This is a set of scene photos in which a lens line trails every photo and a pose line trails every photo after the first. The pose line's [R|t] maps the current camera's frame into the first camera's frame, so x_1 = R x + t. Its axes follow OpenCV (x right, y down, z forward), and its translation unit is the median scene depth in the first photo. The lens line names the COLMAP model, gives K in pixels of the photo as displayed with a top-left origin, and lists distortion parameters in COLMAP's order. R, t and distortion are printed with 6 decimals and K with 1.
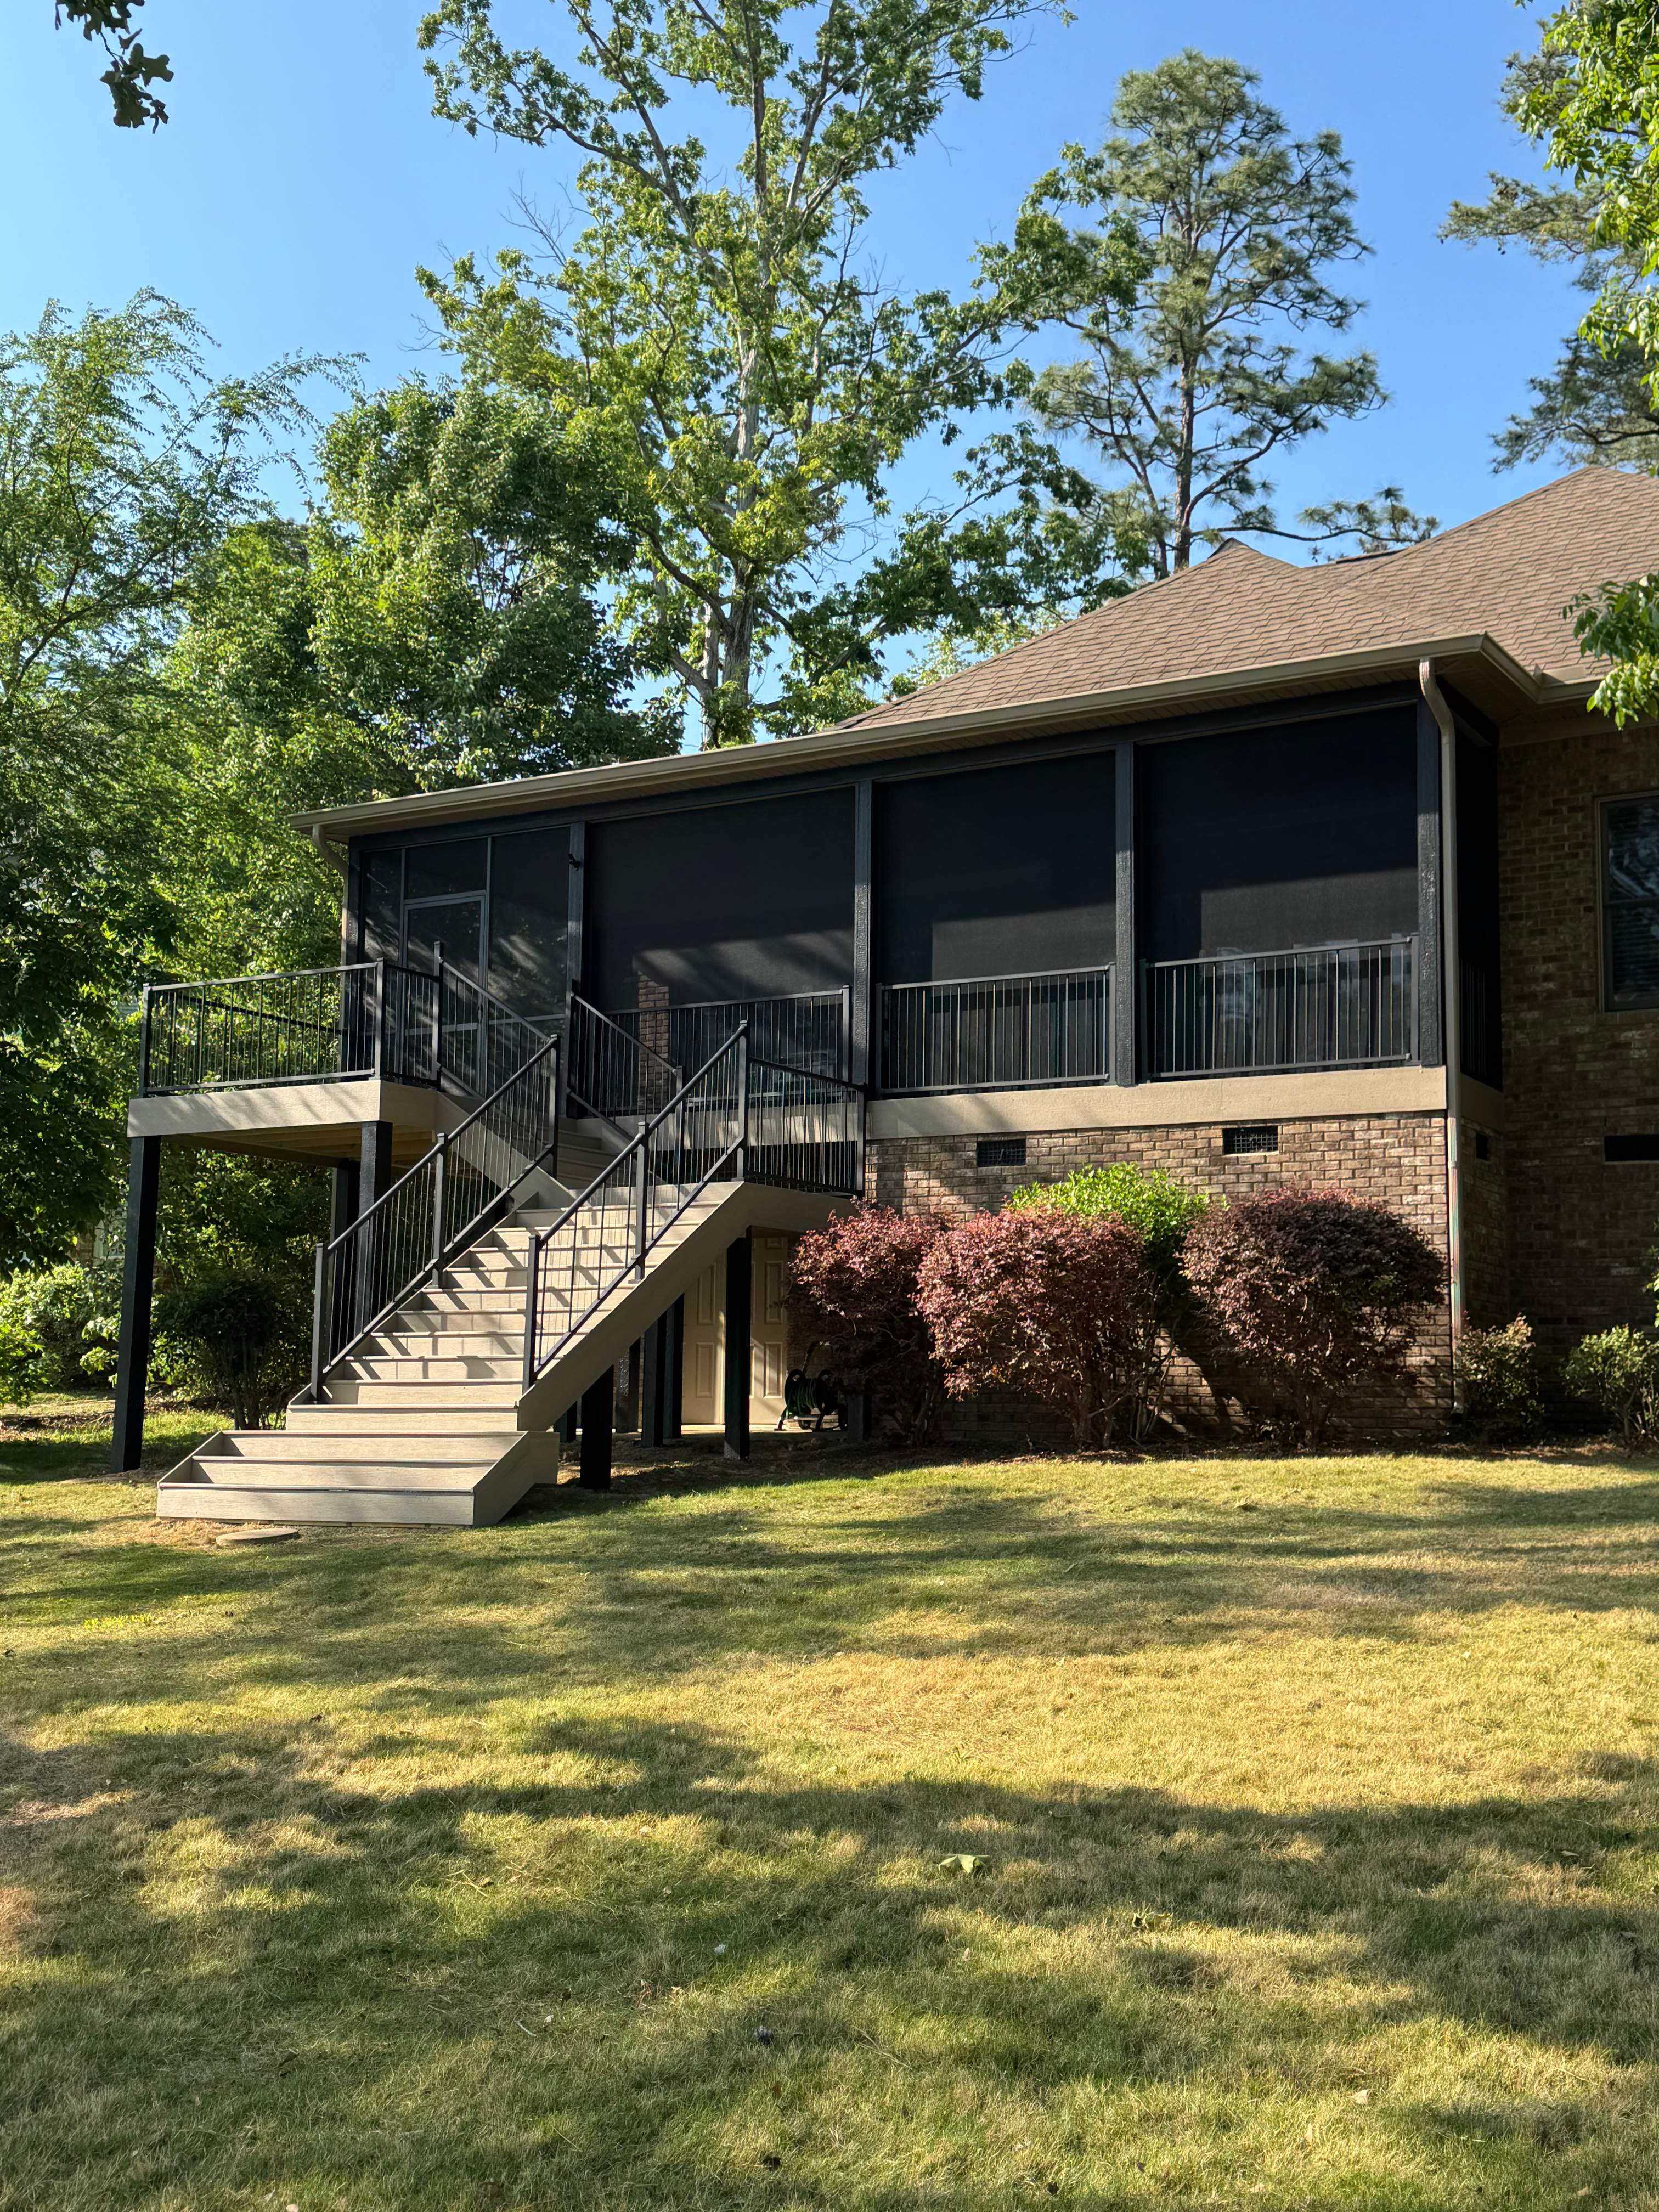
lens RADIAL K [[2385.1, 0, 829.5], [0, 2385.1, 1106.0], [0, 0, 1]] dist [0.157670, -0.380440]
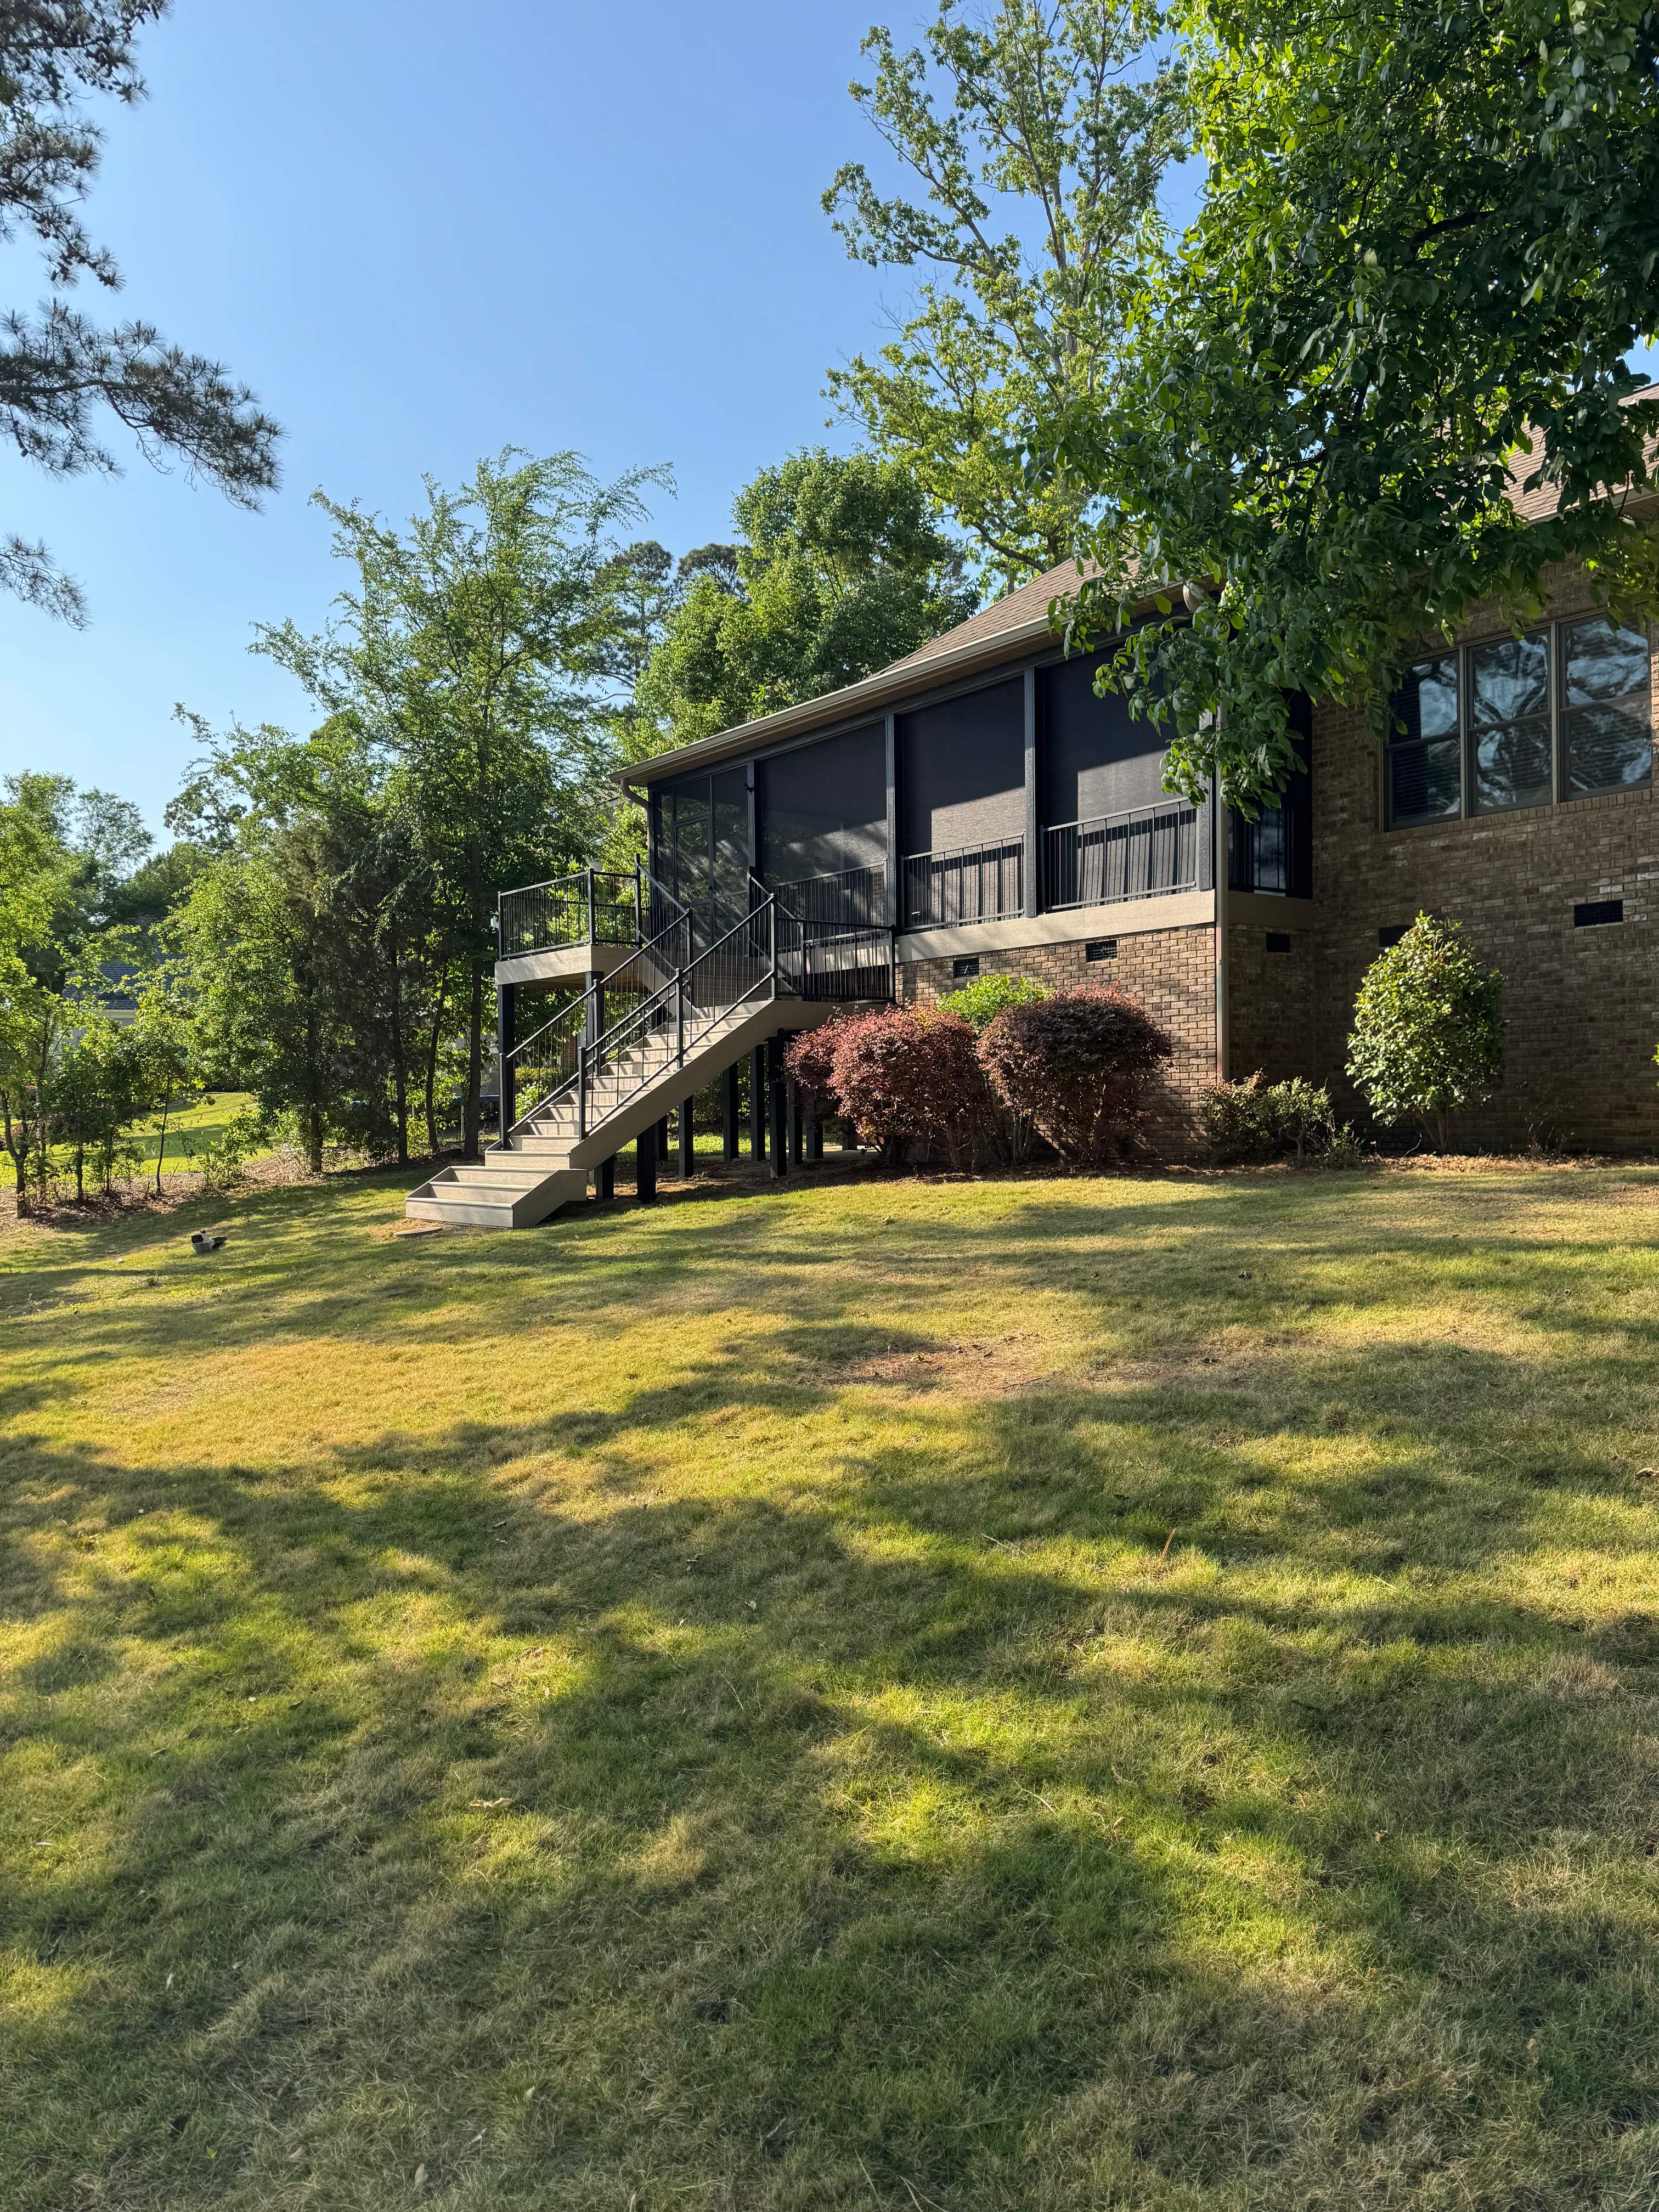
lens RADIAL K [[1540.1, 0, 812.7], [0, 1540.1, 1108.0], [0, 0, 1]] dist [0.094837, -0.141724]
pose [[0.923806, -0.024739, -0.382061, 0.277134], [0.073886, 0.990671, 0.114506, -0.008280], [0.375664, -0.134010, 0.917016, 0.069987]]
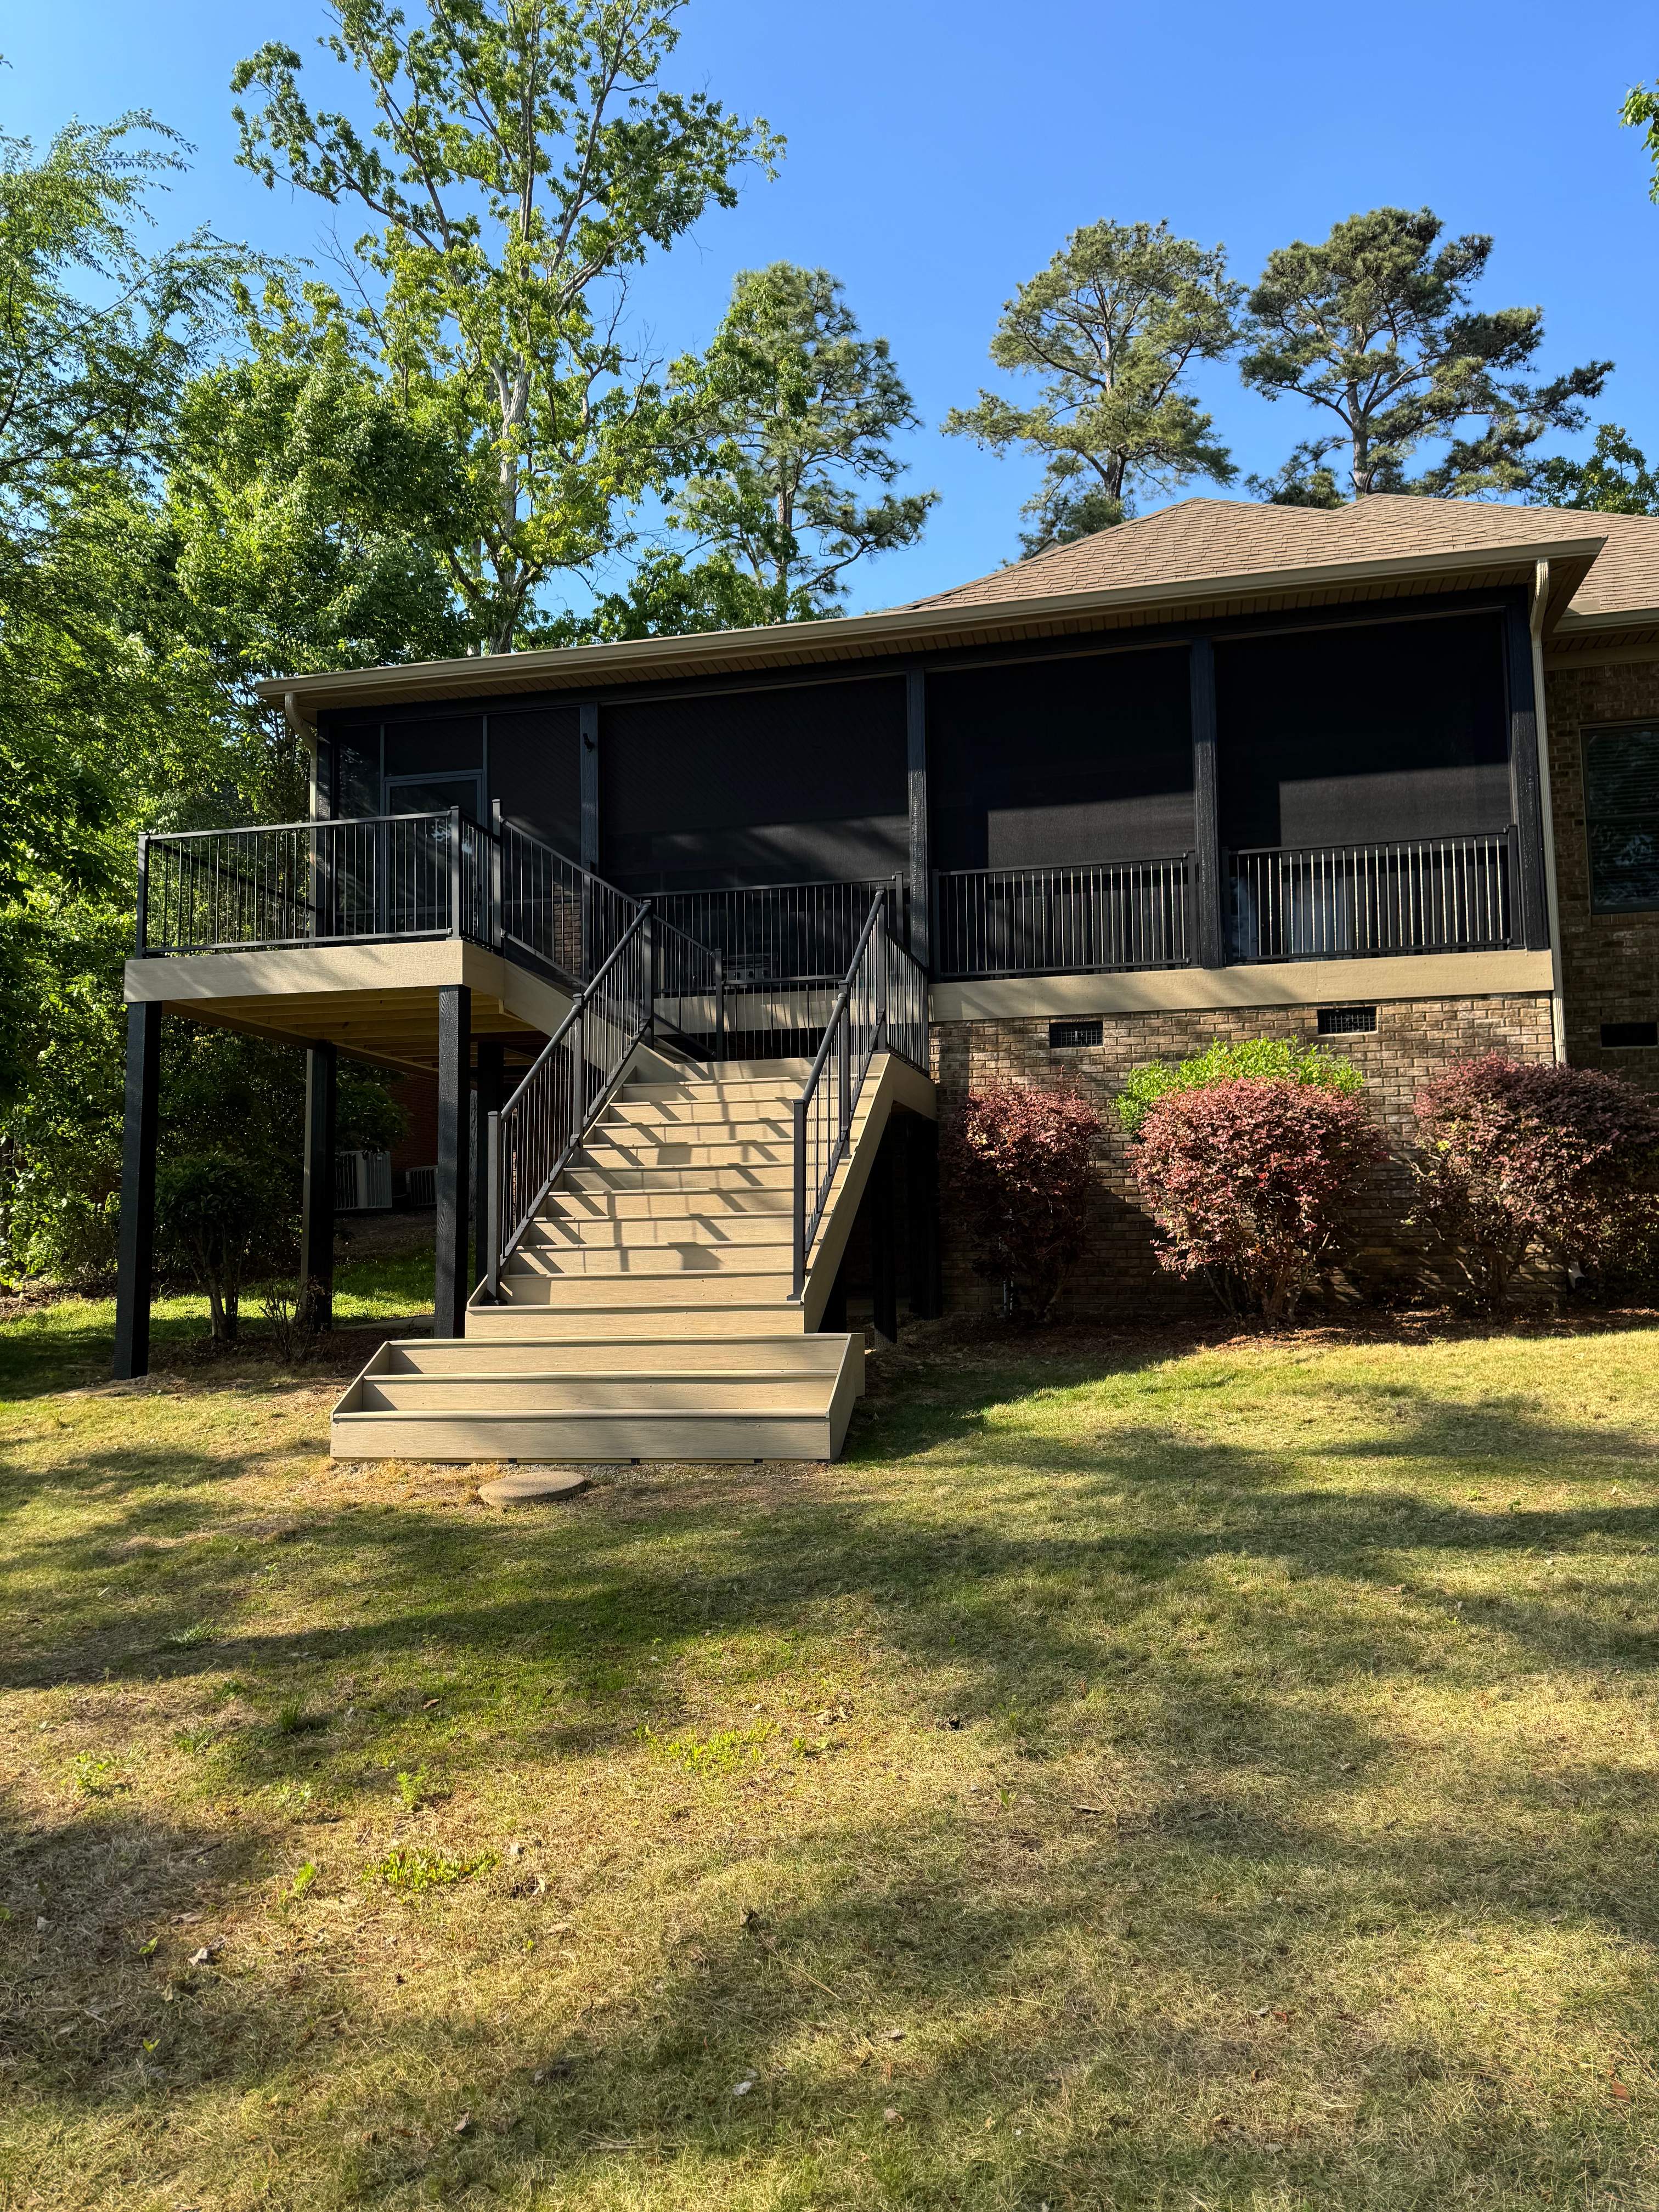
lens RADIAL K [[1574.4, 0, 821.8], [0, 1574.4, 1074.3], [0, 0, 1]] dist [0.046445, -0.050146]
pose [[0.955461, 0.010955, 0.294913, -0.186516], [-0.012172, 0.999923, 0.002291, 0.029627], [-0.294865, -0.005779, 0.955521, 0.313970]]
